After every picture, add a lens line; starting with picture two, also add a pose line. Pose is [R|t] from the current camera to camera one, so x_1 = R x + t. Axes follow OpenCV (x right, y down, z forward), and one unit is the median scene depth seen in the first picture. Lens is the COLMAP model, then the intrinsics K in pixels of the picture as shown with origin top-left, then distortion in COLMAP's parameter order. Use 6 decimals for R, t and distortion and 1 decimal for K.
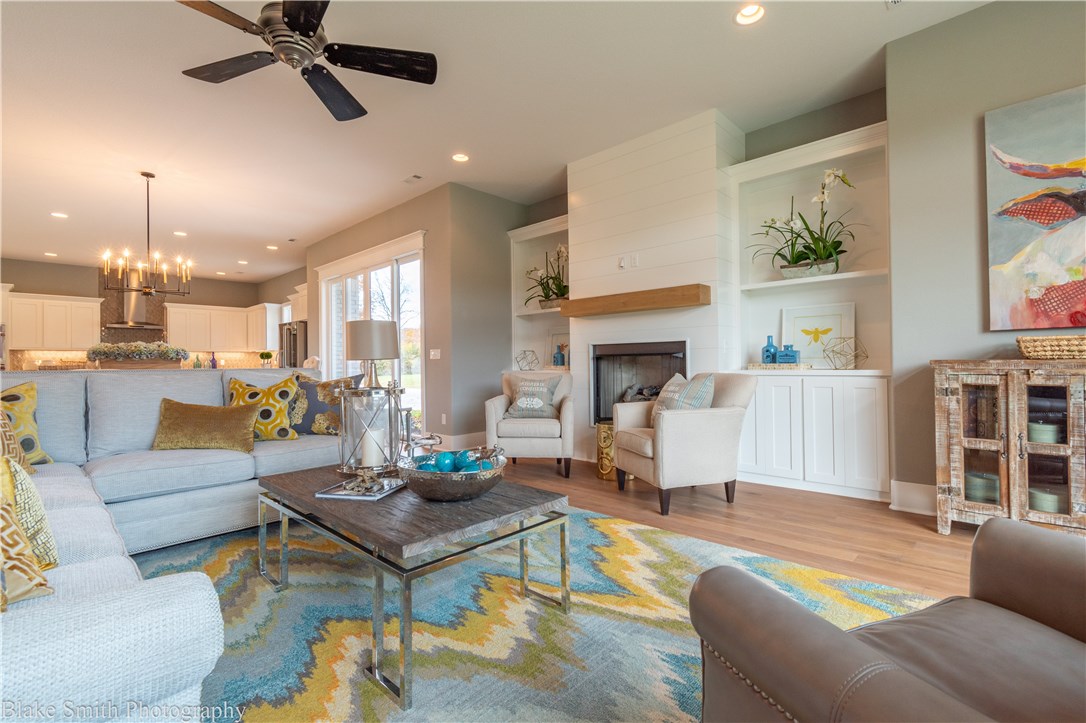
lens RADIAL K [[494.1, 0, 547.6], [0, 494.1, 356.6], [0, 0, 1]] dist [0.000858, 0.000449]
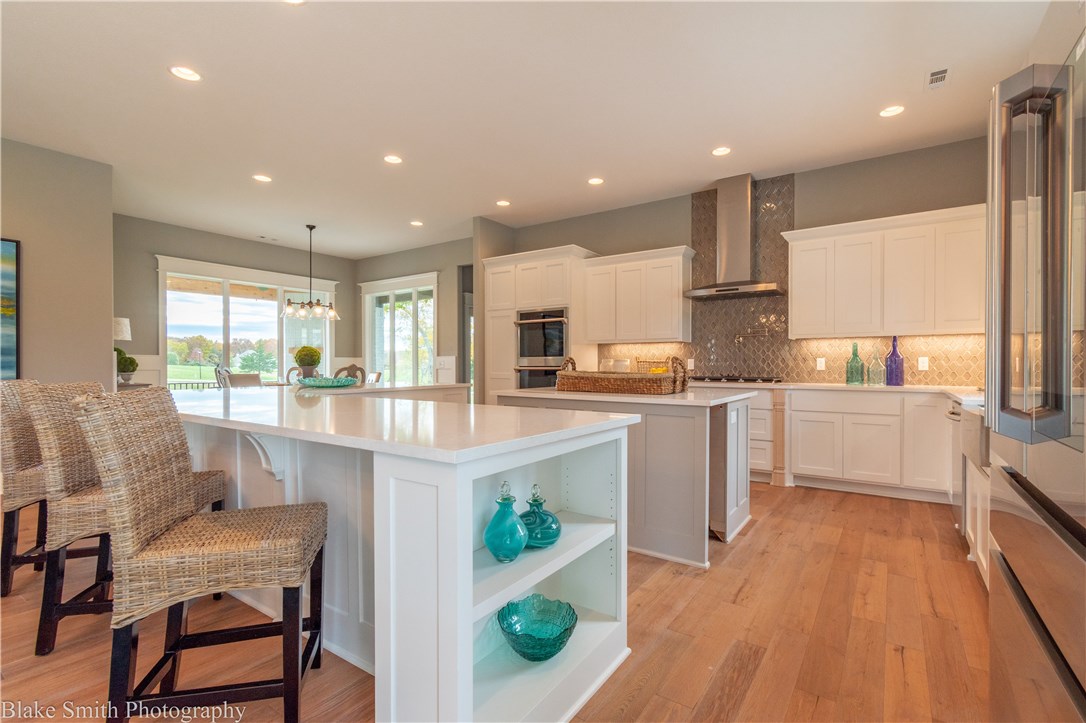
lens RADIAL K [[494.1, 0, 540.9], [0, 494.1, 364.3], [0, 0, 1]] dist [0.000858, 0.000449]
pose [[0.133757, 0.011156, -0.990951, -1.158296], [0.014427, 0.999809, 0.013203, 0.011378], [0.990909, -0.016063, 0.133571, 2.332123]]
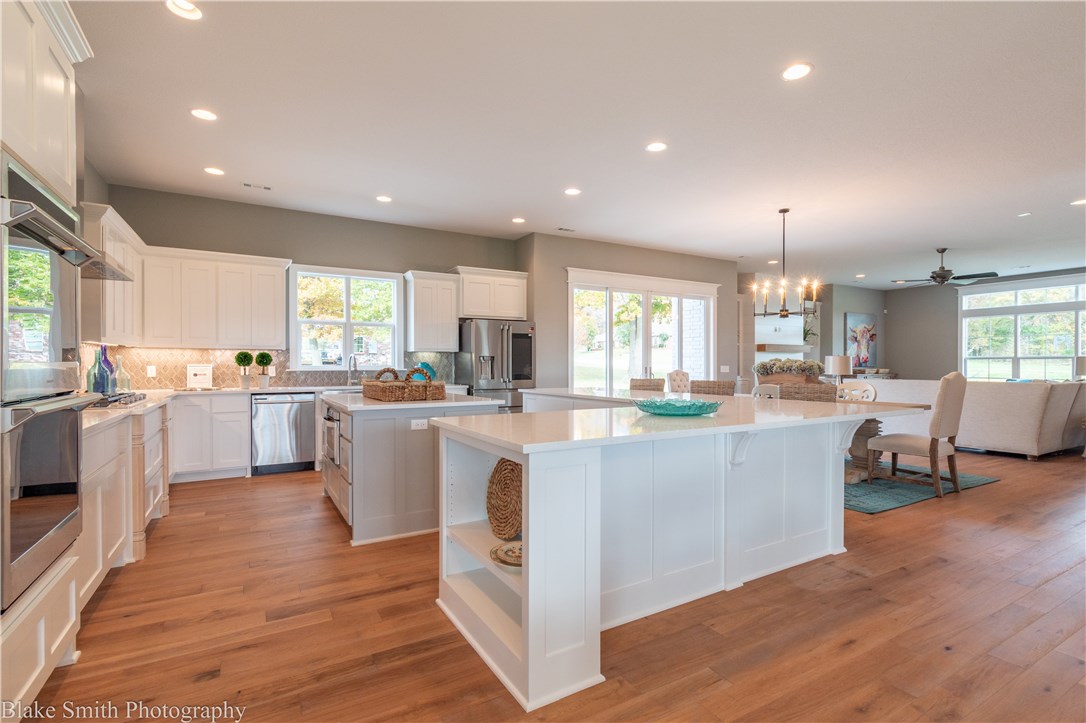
lens RADIAL K [[511.2, 0, 548.8], [0, 511.2, 370.2], [0, 0, 1]] dist [0.004045, 0.000376]
pose [[0.277985, 0.000846, 0.960585, -3.383466], [-0.020030, 0.999787, 0.004916, 0.003311], [-0.960377, -0.020607, 0.277943, 1.935878]]
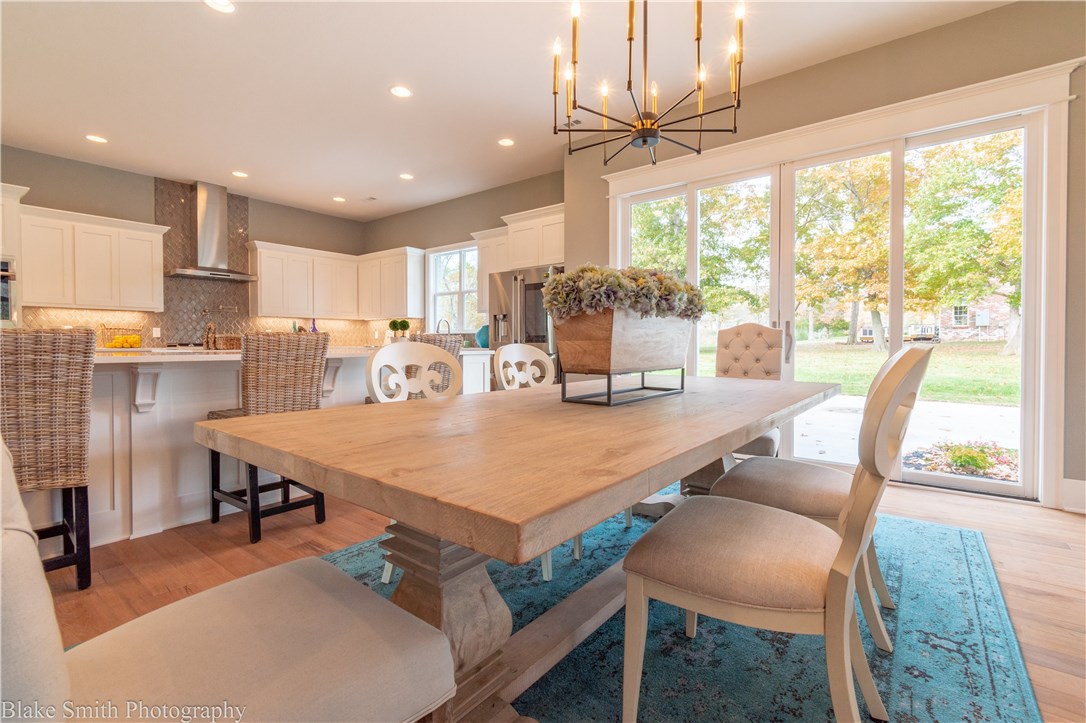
lens RADIAL K [[494.1, 0, 552.2], [0, 494.1, 355.8], [0, 0, 1]] dist [0.000858, 0.000449]
pose [[0.994809, 0.008900, 0.101370, -1.470508], [-0.012961, 0.999137, 0.039473, 0.036070], [-0.100931, -0.040582, 0.994065, 1.019842]]
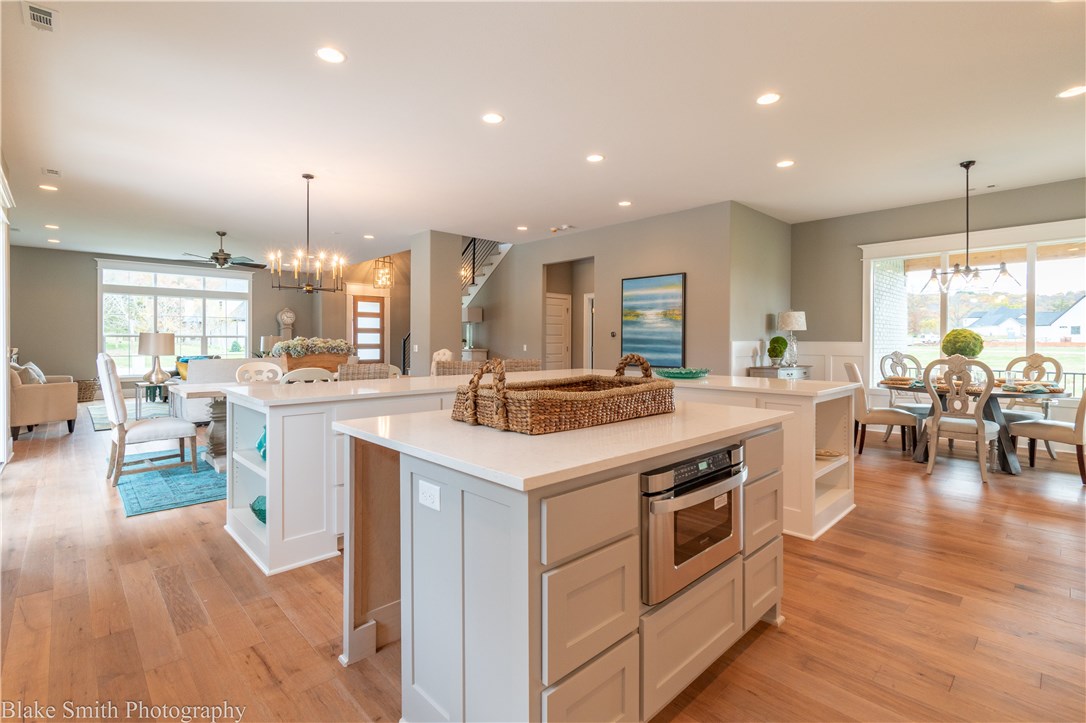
lens RADIAL K [[494.1, 0, 552.4], [0, 494.1, 351.9], [0, 0, 1]] dist [0.000858, 0.000449]
pose [[-0.999041, 0.009211, 0.042814, -2.213954], [0.009398, 0.999947, 0.004182, 0.000824], [-0.042773, 0.004580, -0.999074, 3.283524]]
